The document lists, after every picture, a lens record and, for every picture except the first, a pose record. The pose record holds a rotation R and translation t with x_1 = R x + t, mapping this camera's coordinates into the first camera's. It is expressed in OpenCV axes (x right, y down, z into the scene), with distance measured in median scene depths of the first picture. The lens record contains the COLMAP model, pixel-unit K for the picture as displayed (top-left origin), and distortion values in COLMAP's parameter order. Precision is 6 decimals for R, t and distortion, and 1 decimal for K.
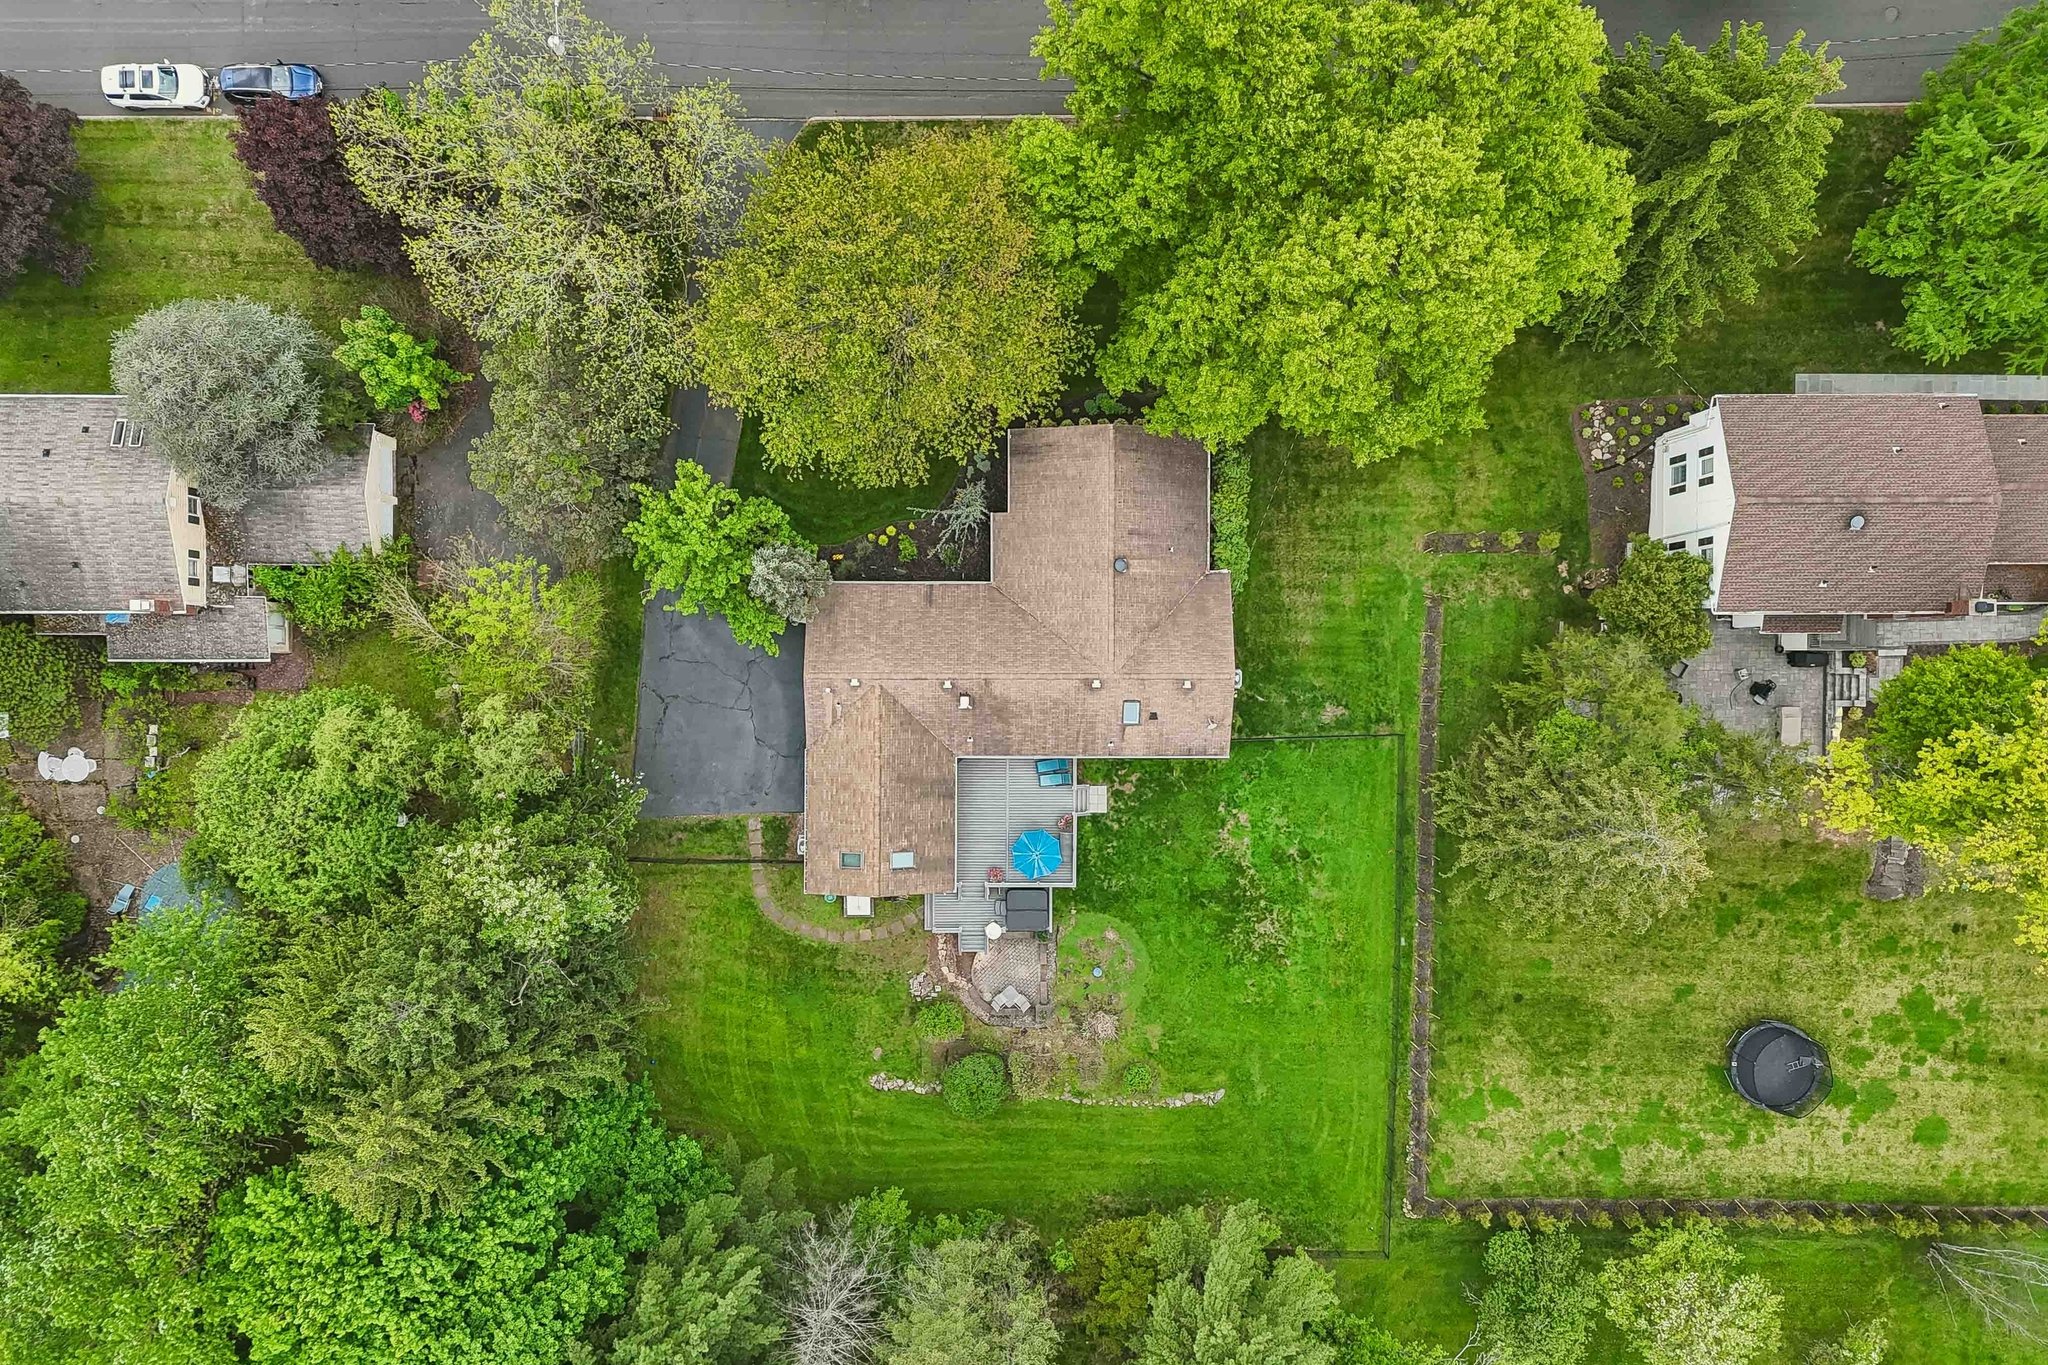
lens RADIAL K [[1499.4, 0, 1017.7], [0, 1499.4, 679.3], [0, 0, 1]] dist [0.078327, -0.069805]
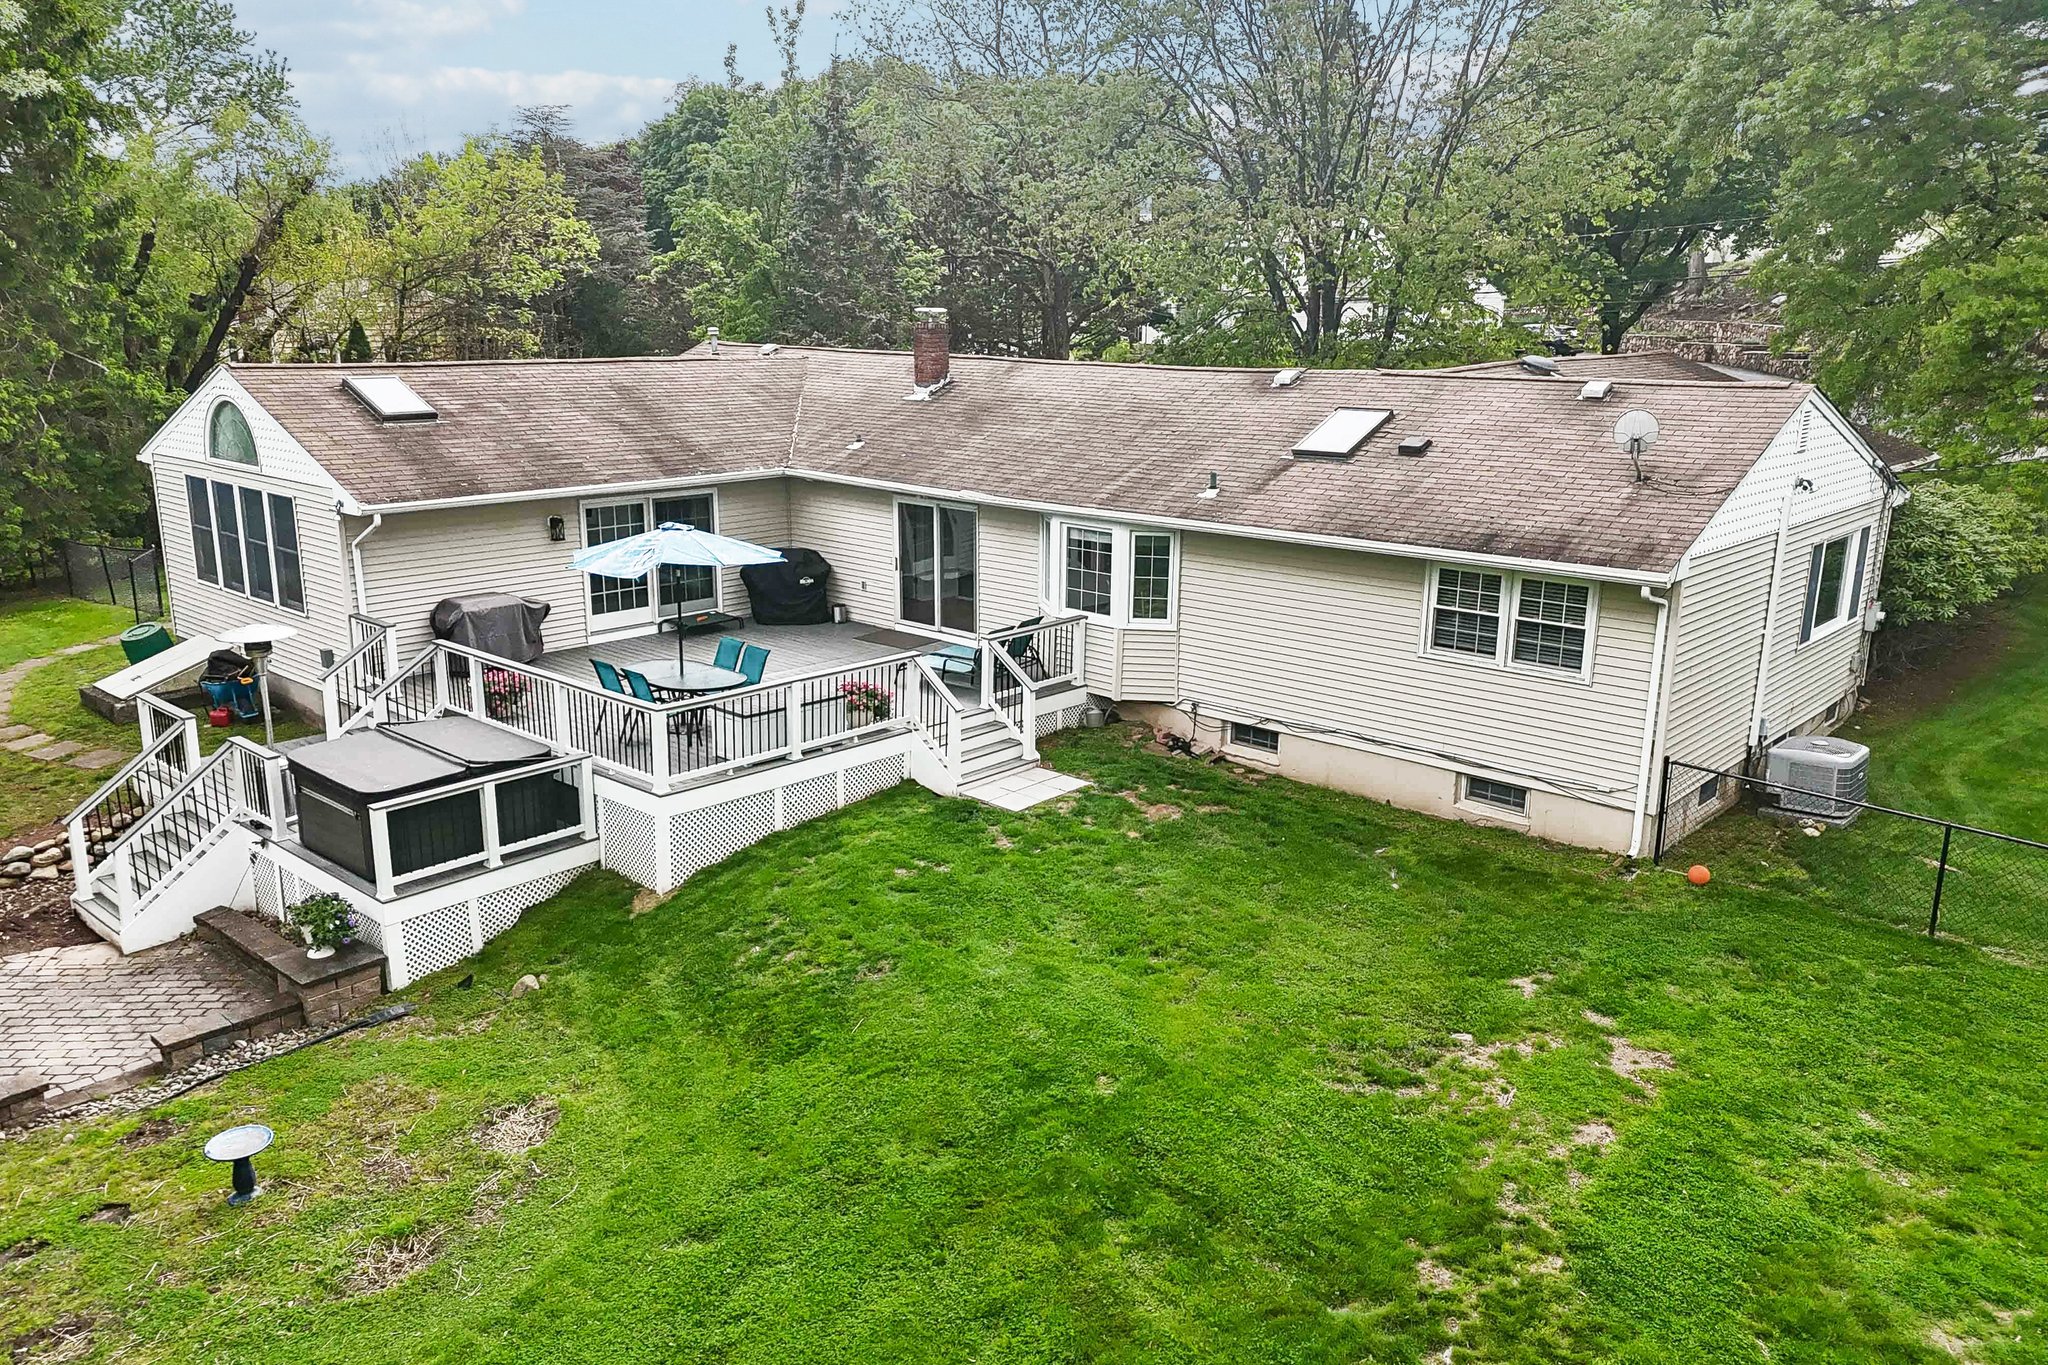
lens RADIAL K [[1499.4, 0, 1022.1], [0, 1499.4, 685.6], [0, 0, 1]] dist [0.078327, -0.069805]
pose [[0.743860, 0.144402, -0.652549, 0.201931], [-0.668230, 0.178053, -0.722334, 0.245106], [0.011881, 0.973368, 0.228940, 0.929895]]
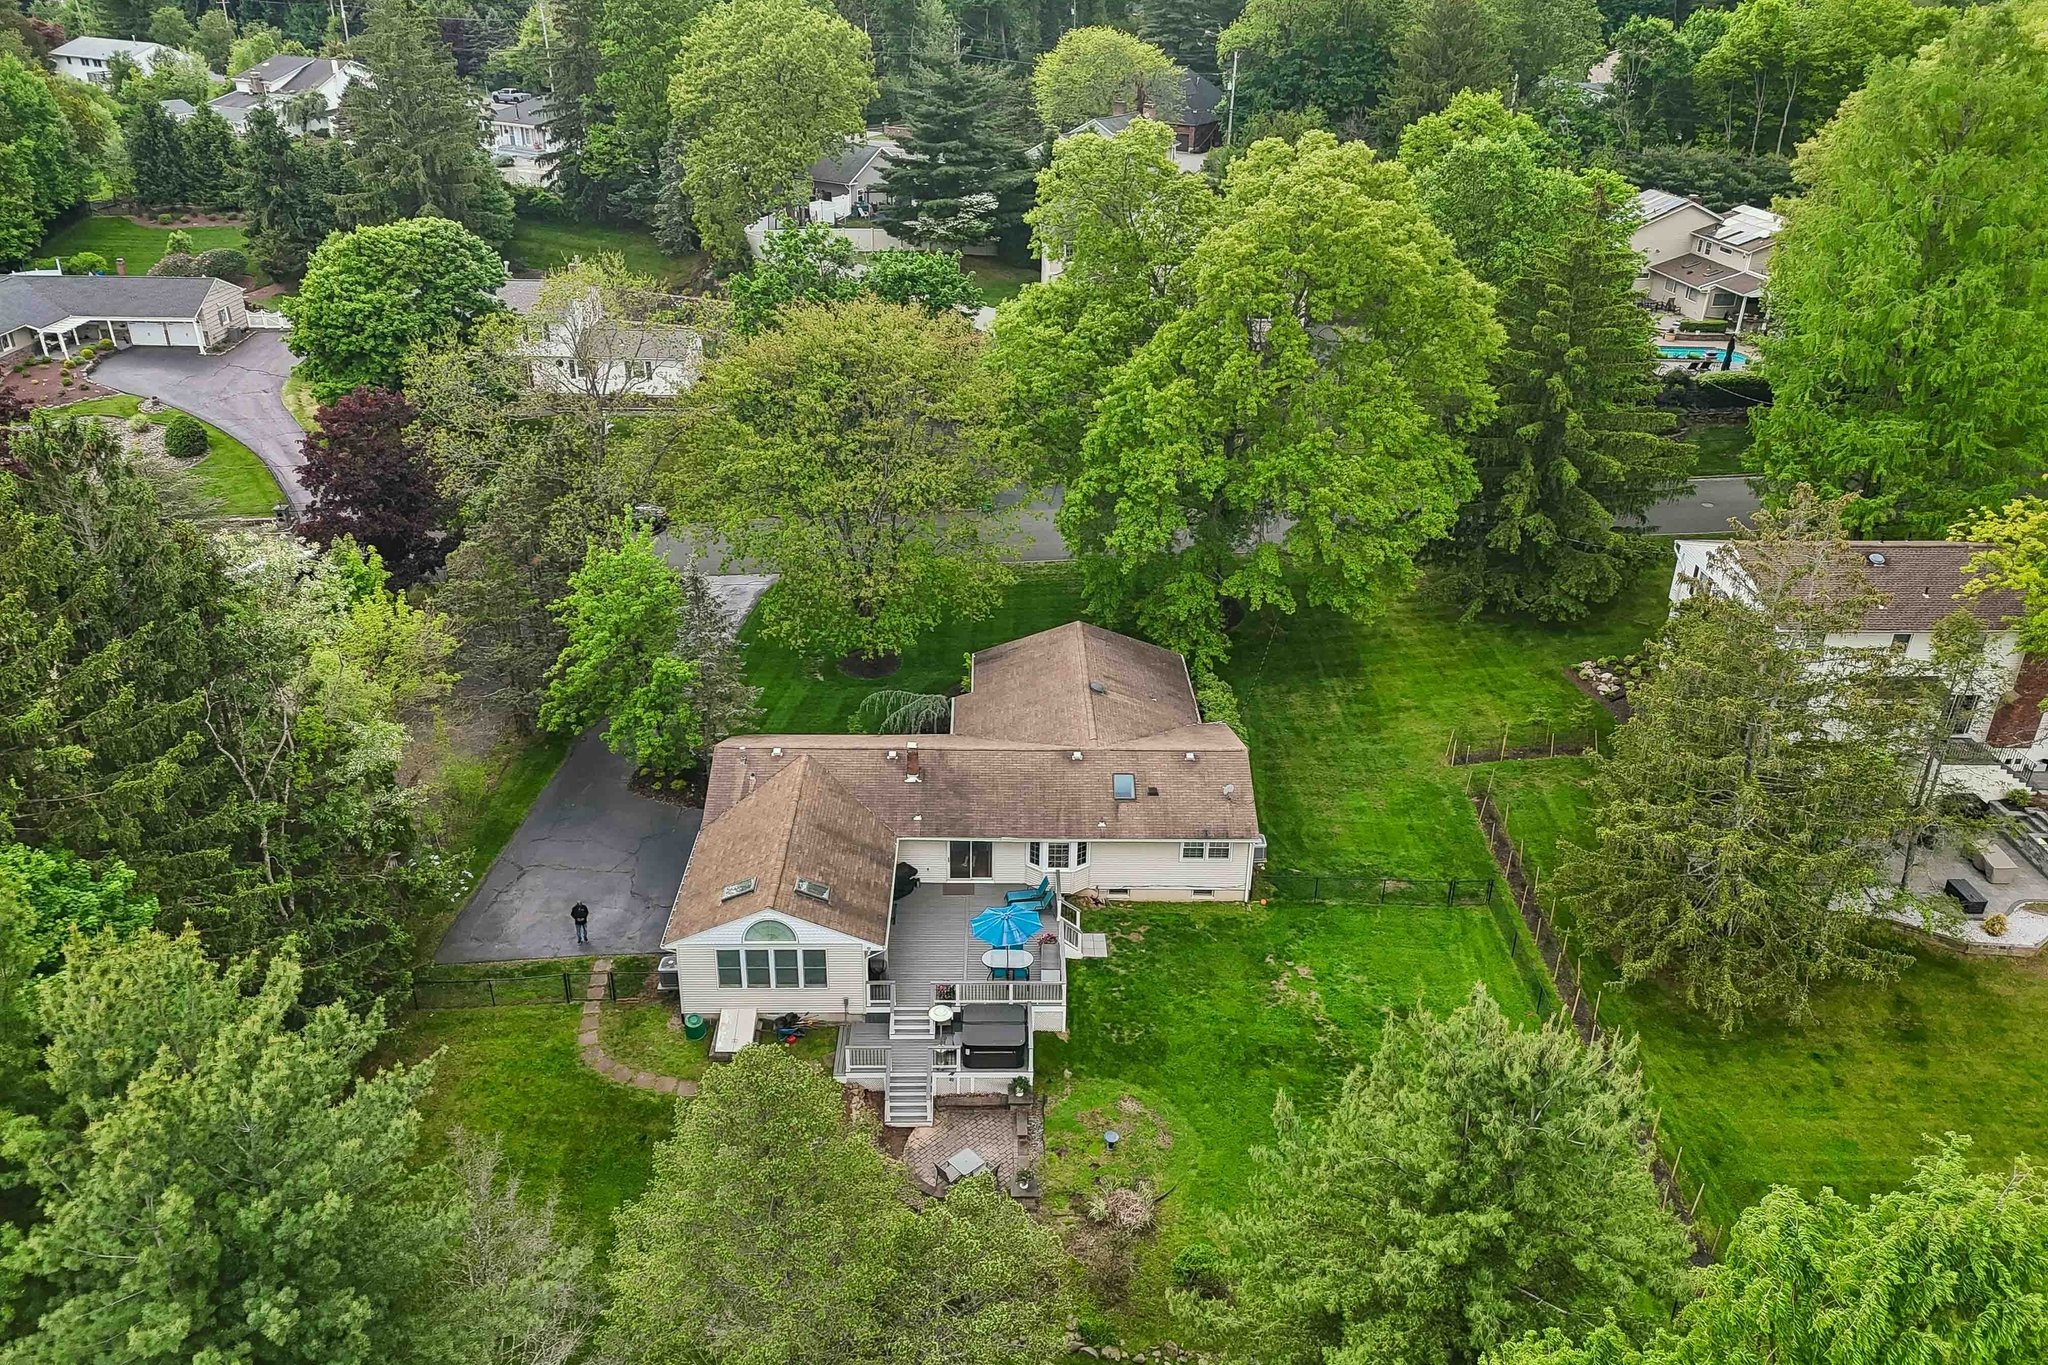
lens RADIAL K [[1499.4, 0, 1018.8], [0, 1499.4, 672.9], [0, 0, 1]] dist [0.078327, -0.069805]
pose [[0.999762, -0.018971, 0.010732, 0.012535], [0.018069, 0.445992, -0.894855, 0.660885], [0.012190, 0.894836, 0.446229, 0.563645]]
